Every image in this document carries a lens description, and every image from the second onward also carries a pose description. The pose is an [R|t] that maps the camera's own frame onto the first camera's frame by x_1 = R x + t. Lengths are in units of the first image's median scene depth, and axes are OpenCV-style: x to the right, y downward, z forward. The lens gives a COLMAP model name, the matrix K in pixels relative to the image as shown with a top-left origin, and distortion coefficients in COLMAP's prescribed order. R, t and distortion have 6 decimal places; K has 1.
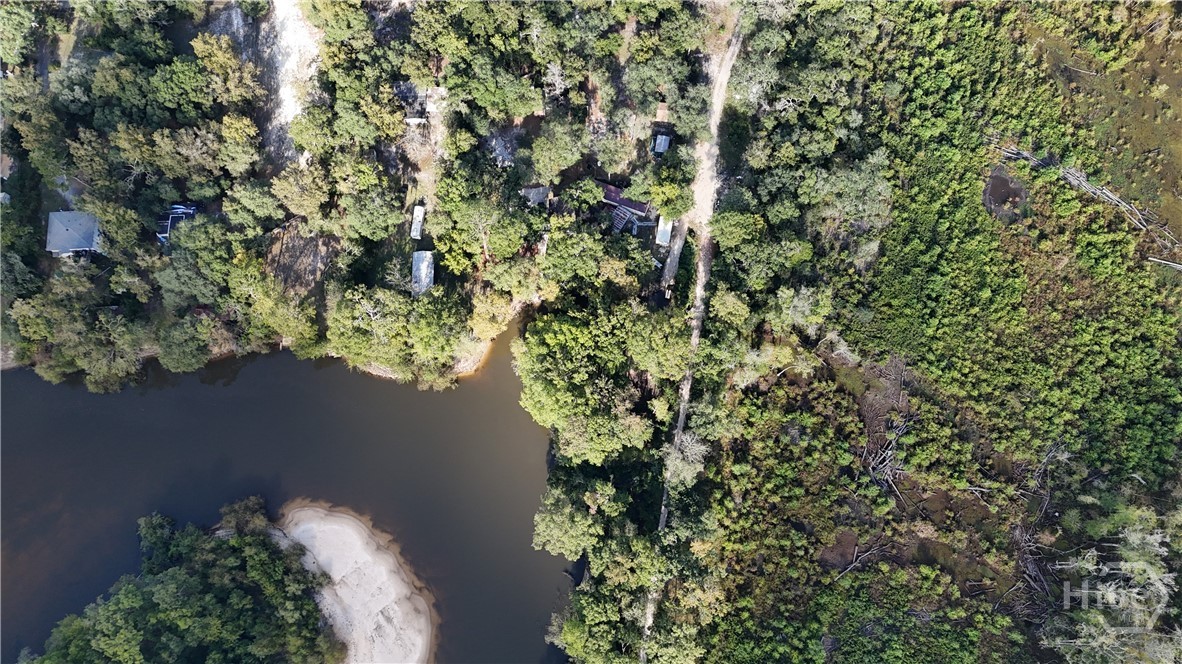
lens RADIAL K [[868.9, 0, 596.2], [0, 868.9, 340.1], [0, 0, 1]] dist [0.071493, -0.070051]
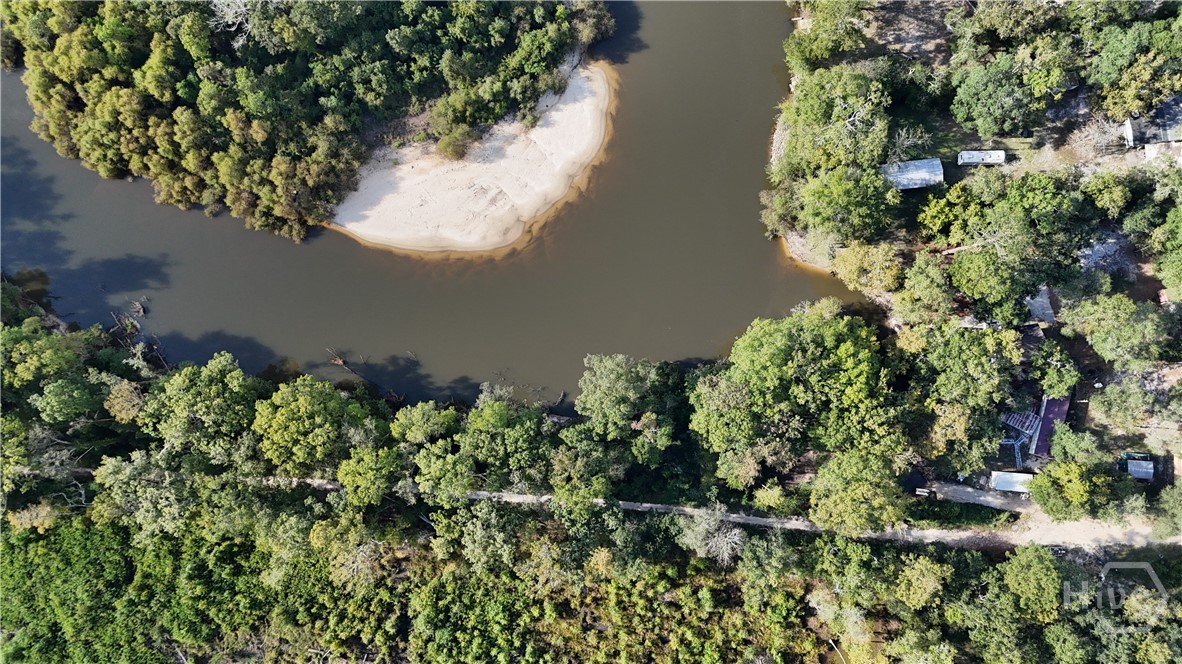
lens RADIAL K [[868.9, 0, 587.7], [0, 868.9, 337.1], [0, 0, 1]] dist [0.071493, -0.070051]
pose [[0.097152, 0.993490, -0.059483, -0.037609], [-0.959618, 0.109358, 0.259181, 0.015352], [0.263999, 0.031901, 0.963995, 0.177775]]
